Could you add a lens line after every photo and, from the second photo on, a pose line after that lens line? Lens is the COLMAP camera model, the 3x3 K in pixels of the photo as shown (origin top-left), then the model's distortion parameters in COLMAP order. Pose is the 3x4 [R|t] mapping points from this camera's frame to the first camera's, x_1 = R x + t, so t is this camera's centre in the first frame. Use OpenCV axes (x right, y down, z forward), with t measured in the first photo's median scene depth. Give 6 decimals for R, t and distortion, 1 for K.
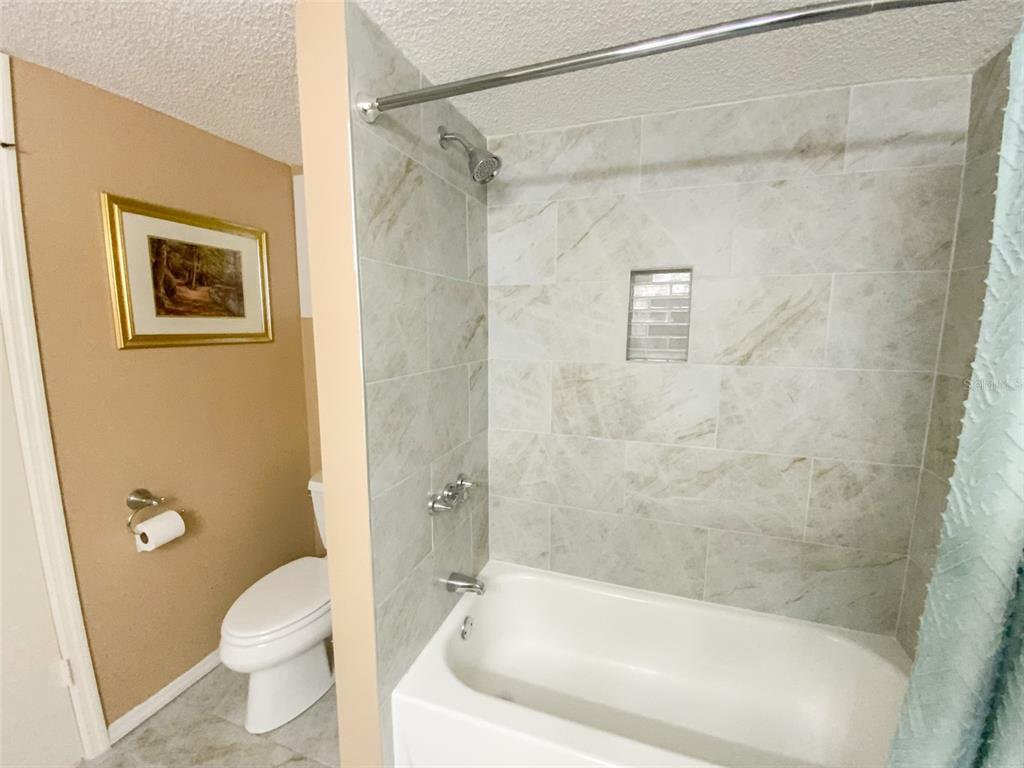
lens RADIAL K [[422.9, 0, 513.4], [0, 422.9, 384.9], [0, 0, 1]] dist [0.019878, -0.020121]
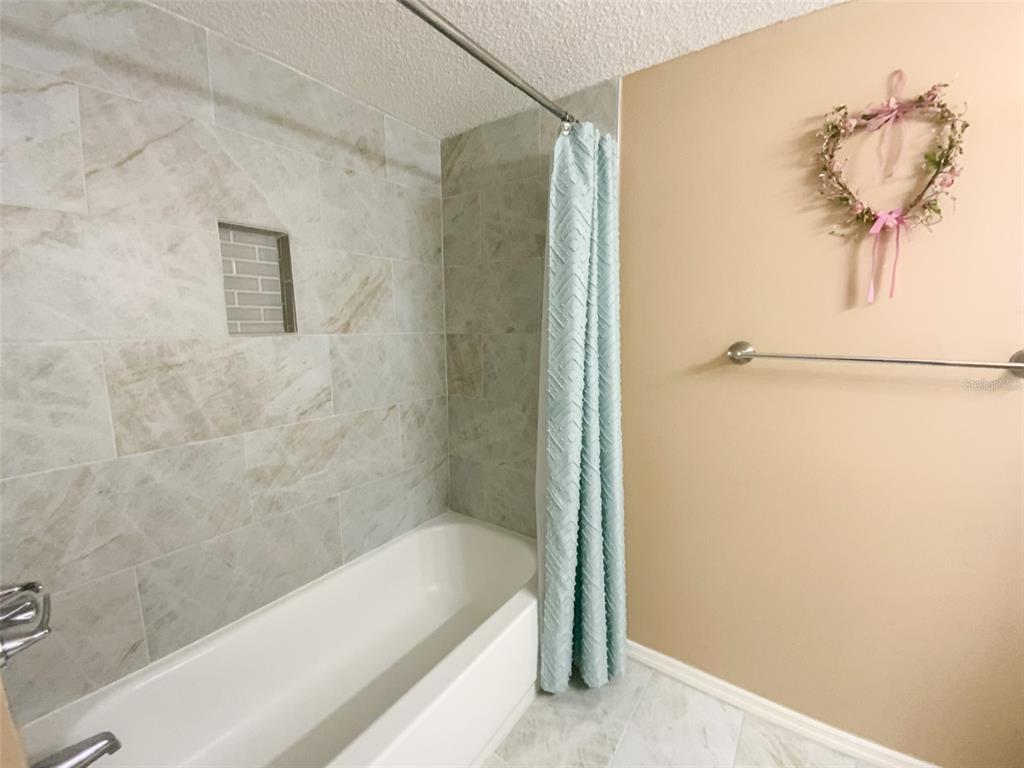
lens RADIAL K [[422.9, 0, 513.4], [0, 422.9, 384.9], [0, 0, 1]] dist [0.019878, -0.020121]
pose [[0.273196, -0.141084, 0.951556, -0.373016], [0.138189, 0.984682, 0.106321, 0.025921], [-0.951981, 0.102448, 0.288508, 0.271808]]
